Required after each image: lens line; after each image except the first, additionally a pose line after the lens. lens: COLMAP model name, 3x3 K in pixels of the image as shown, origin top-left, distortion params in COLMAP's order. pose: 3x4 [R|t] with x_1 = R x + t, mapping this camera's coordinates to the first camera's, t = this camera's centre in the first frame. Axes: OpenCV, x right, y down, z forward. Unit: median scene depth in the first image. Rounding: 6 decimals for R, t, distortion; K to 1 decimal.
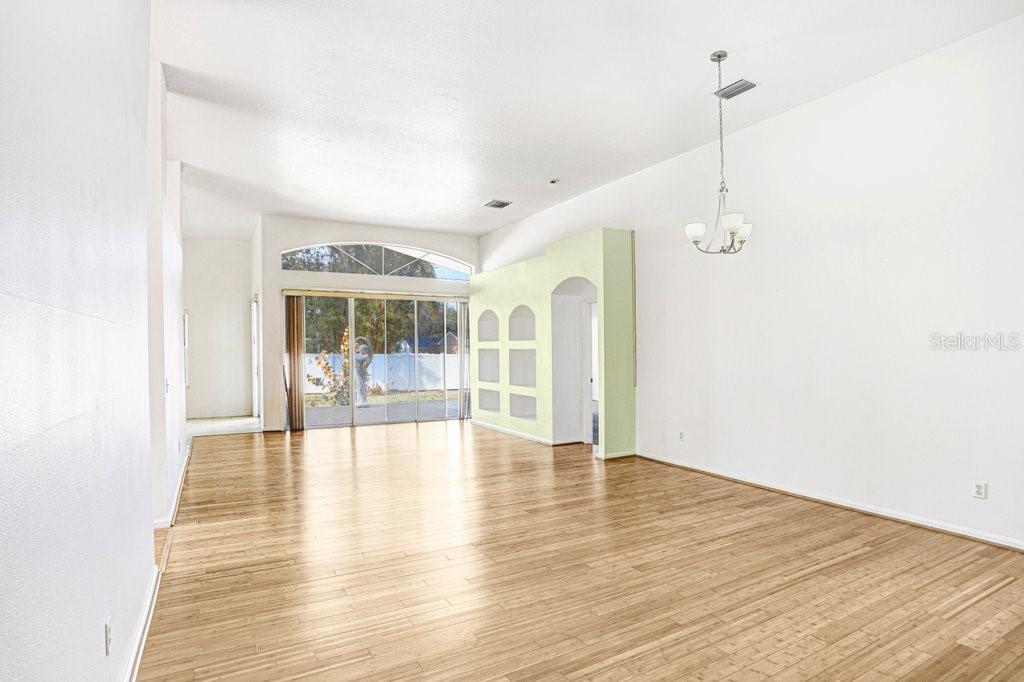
lens RADIAL K [[532.2, 0, 510.8], [0, 532.2, 342.0], [0, 0, 1]] dist [-0.002109, -0.000062]
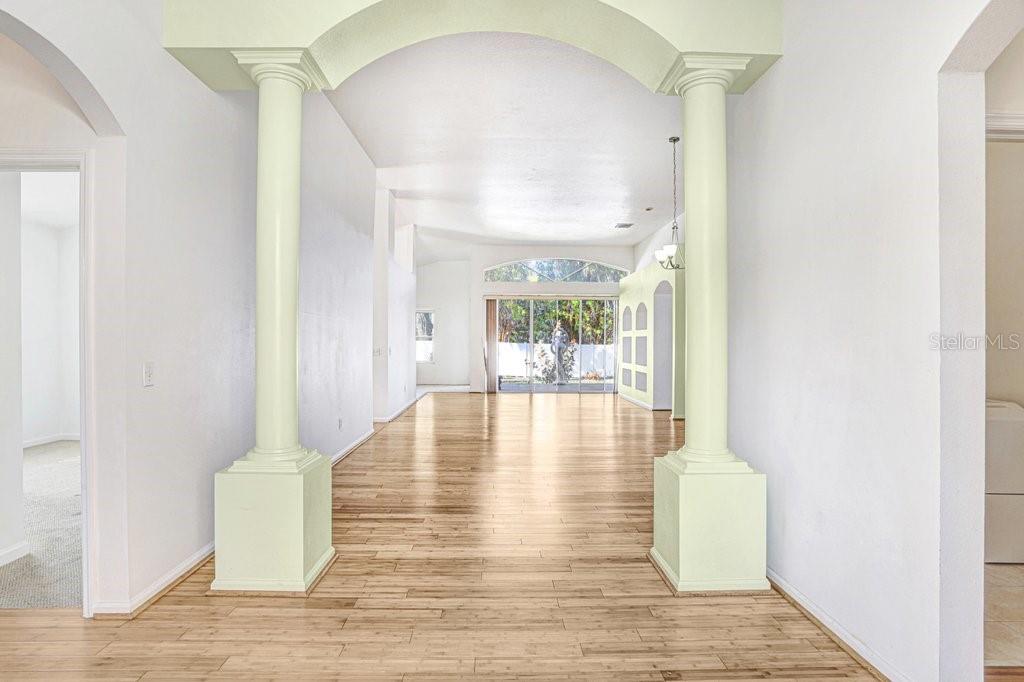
lens RADIAL K [[532.2, 0, 510.8], [0, 532.2, 342.0], [0, 0, 1]] dist [-0.002109, -0.000062]
pose [[0.888958, 0.010873, -0.457860, 0.301368], [-0.006683, 0.999920, 0.010772, 0.013445], [0.457940, -0.006516, 0.888959, -0.259036]]
